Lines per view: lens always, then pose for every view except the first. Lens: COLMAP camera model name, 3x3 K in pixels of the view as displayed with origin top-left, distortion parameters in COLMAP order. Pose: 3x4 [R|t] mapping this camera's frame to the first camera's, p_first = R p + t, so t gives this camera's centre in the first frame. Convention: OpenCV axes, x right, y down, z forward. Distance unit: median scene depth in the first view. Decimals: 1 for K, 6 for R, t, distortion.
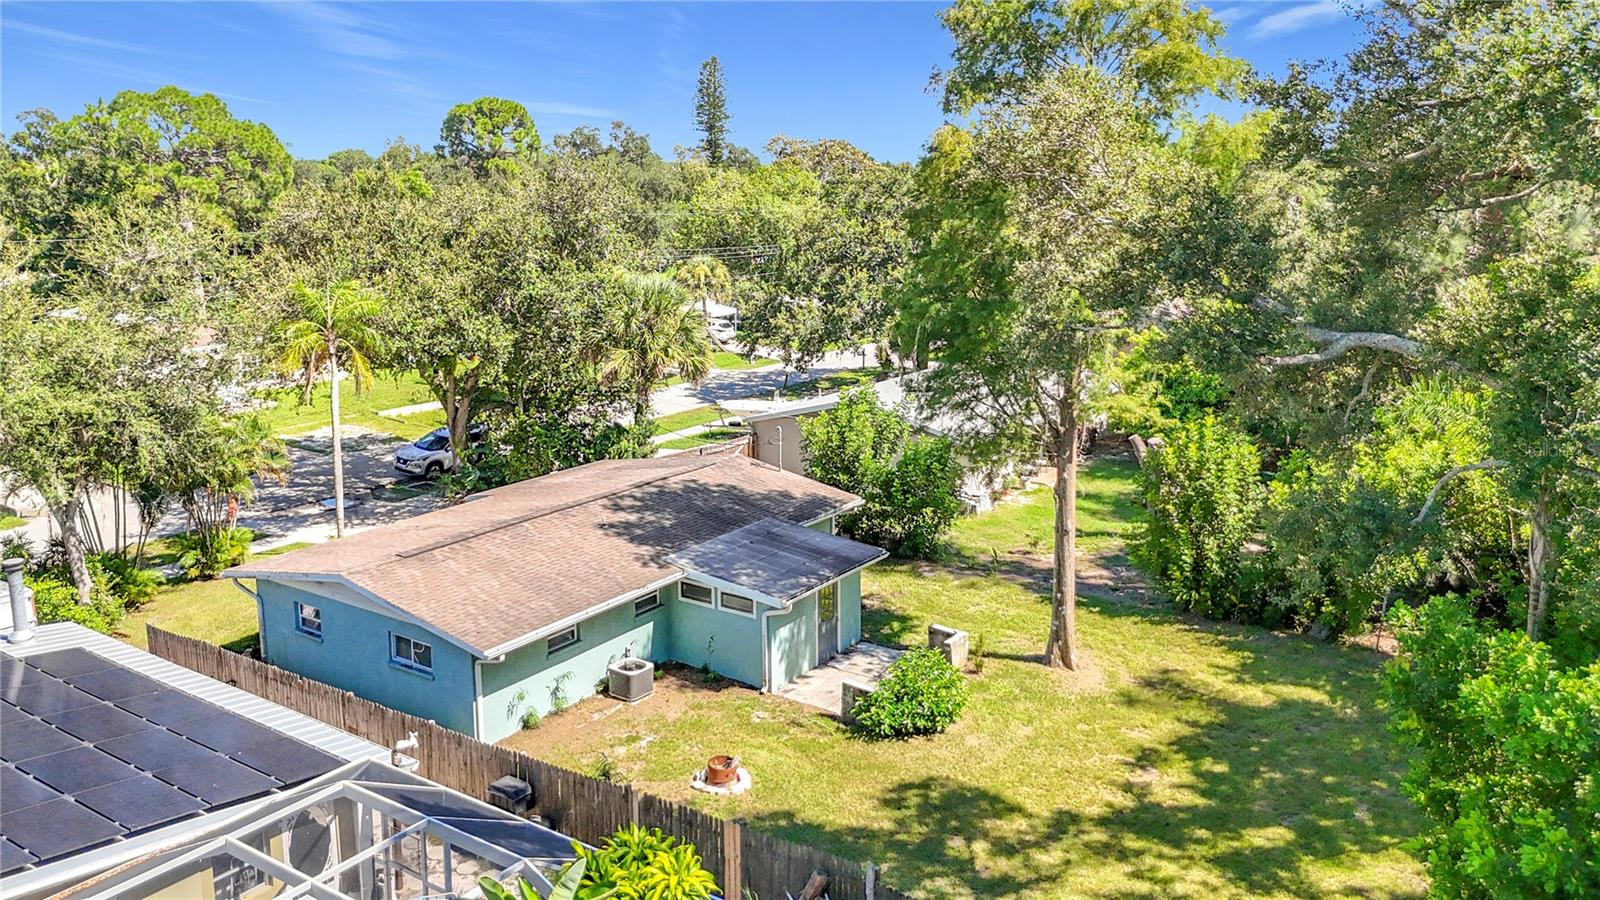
lens RADIAL K [[1186.3, 0, 802.0], [0, 1186.3, 360.2], [0, 0, 1]] dist [0.033219, 0.000033]
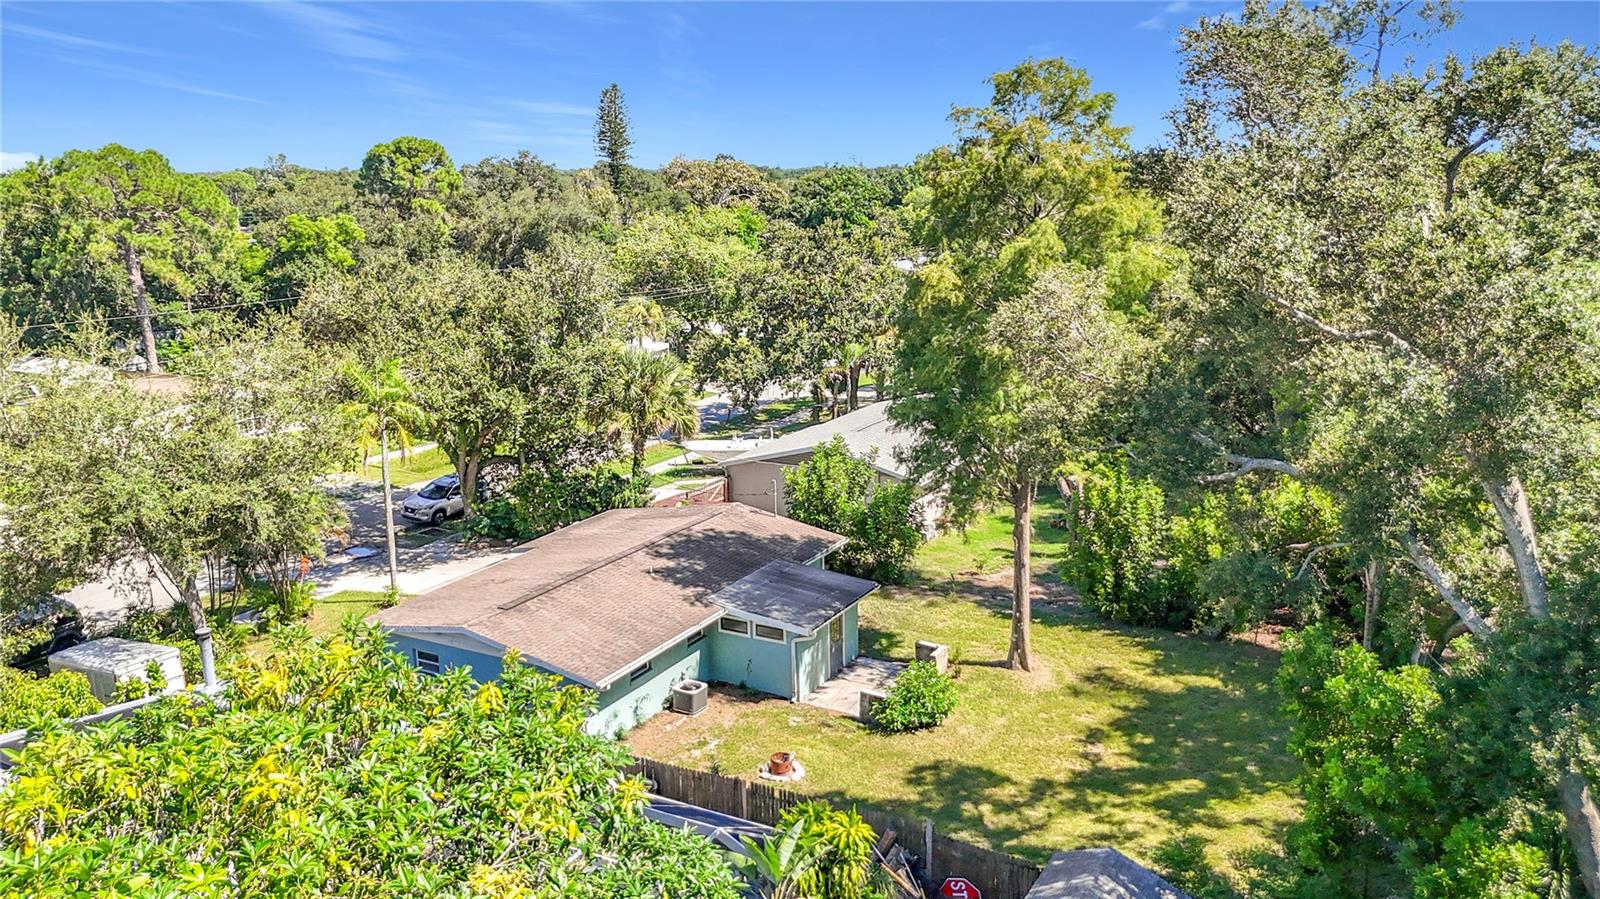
lens RADIAL K [[1168.4, 0, 797.4], [0, 1168.4, 404.2], [0, 0, 1]] dist [0.055563, -0.034117]
pose [[0.995027, -0.028855, 0.095335, -0.133996], [0.025403, 0.998984, 0.037229, -0.081268], [-0.096313, -0.034622, 0.994749, -0.225128]]
